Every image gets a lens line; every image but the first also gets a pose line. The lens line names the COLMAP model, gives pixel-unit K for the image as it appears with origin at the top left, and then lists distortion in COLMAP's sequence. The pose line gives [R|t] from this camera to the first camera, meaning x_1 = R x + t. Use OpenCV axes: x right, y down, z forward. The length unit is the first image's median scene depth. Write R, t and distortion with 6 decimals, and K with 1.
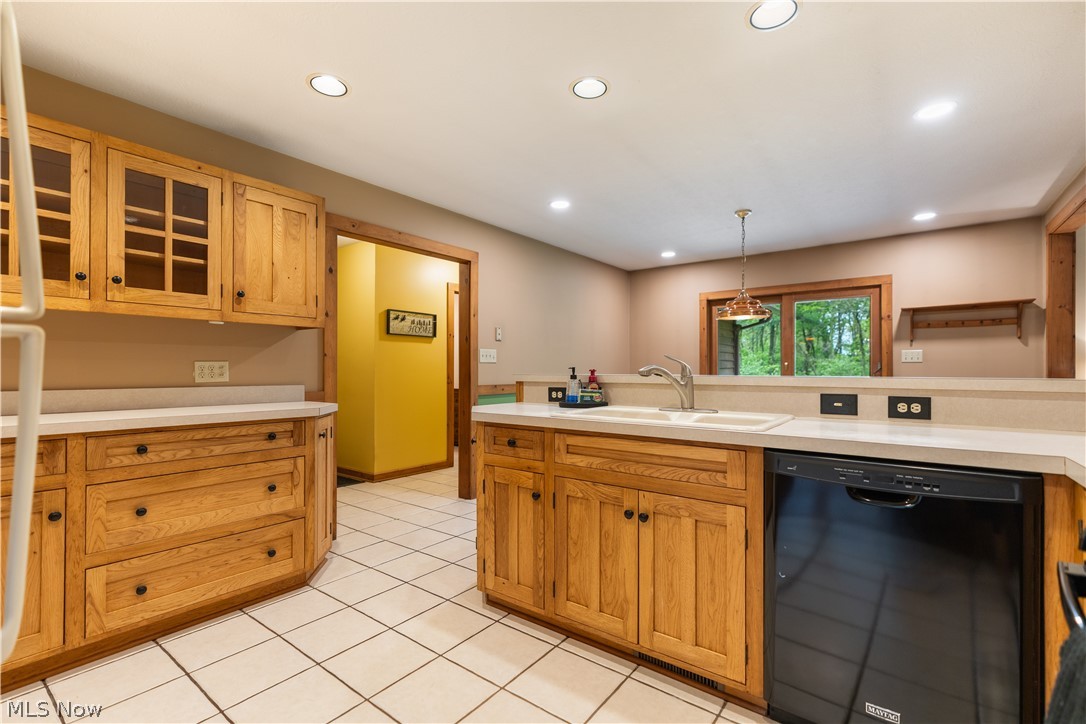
lens RADIAL K [[487.5, 0, 543.0], [0, 487.5, 366.0], [0, 0, 1]] dist [-0.004989, 0.000145]
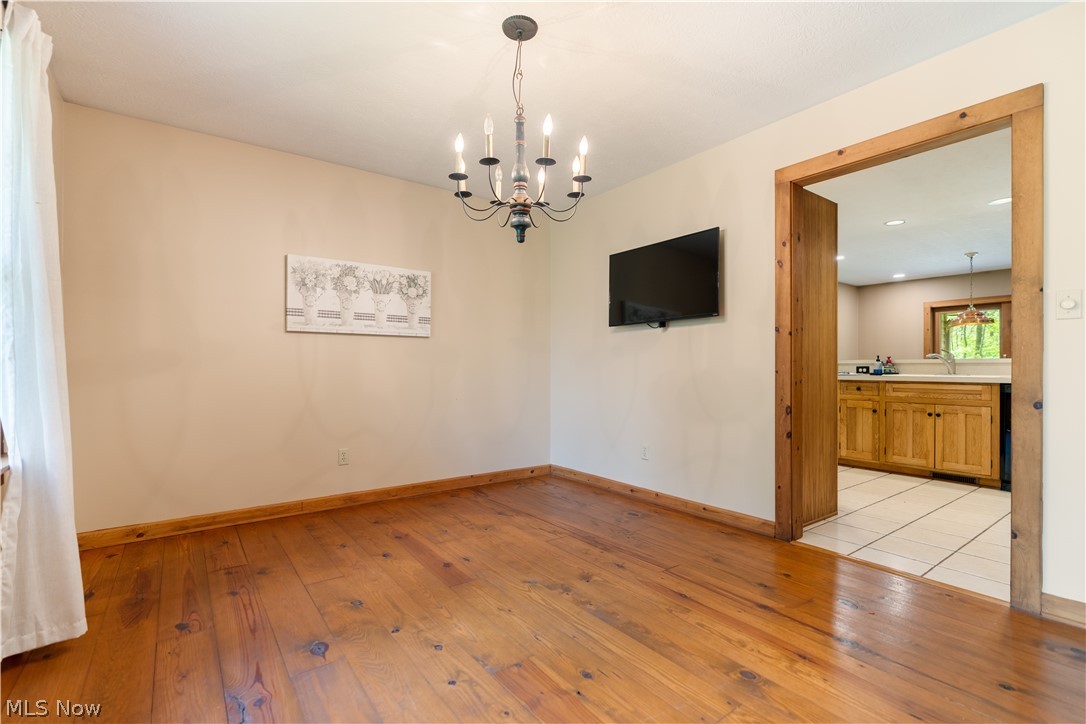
lens RADIAL K [[492.7, 0, 541.7], [0, 492.7, 368.5], [0, 0, 1]] dist [-0.002658, 0.000483]
pose [[0.960015, 0.002110, -0.279942, -0.757012], [0.000463, 0.999958, 0.009125, 0.040358], [0.279950, -0.008889, 0.959974, -1.437473]]
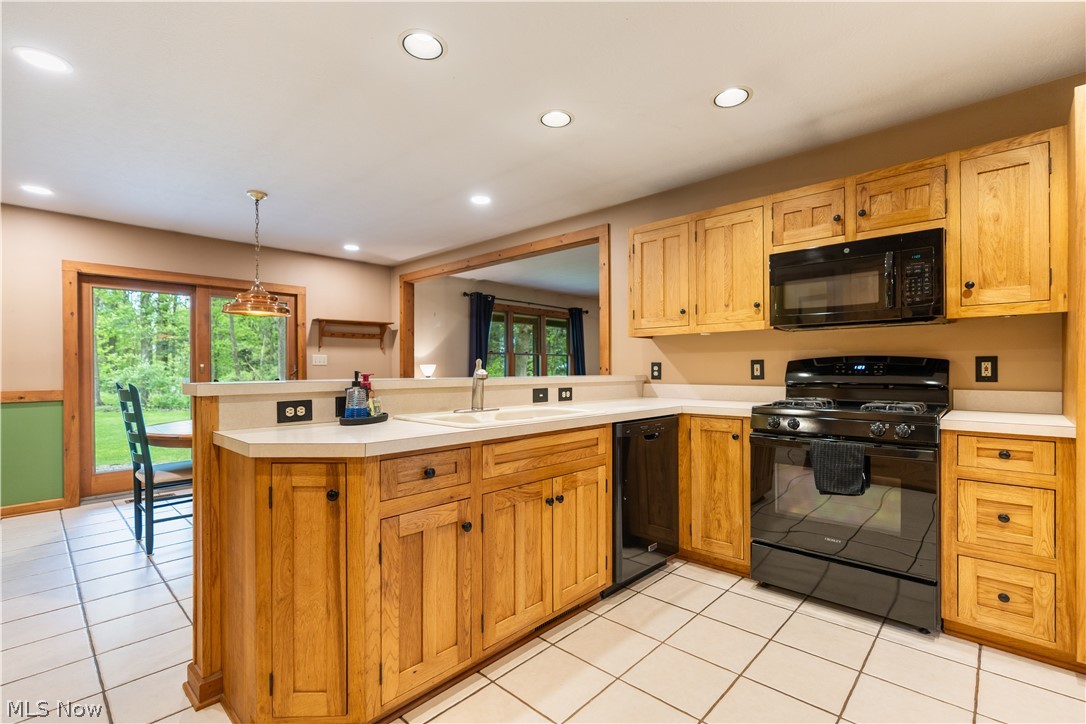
lens RADIAL K [[489.6, 0, 545.3], [0, 489.6, 369.4], [0, 0, 1]] dist [-0.001655, 0.000286]
pose [[0.102471, -0.002107, 0.994734, -0.725309], [-0.002404, 0.999994, 0.002365, -0.003121], [-0.994733, -0.002633, 0.102465, 0.683710]]
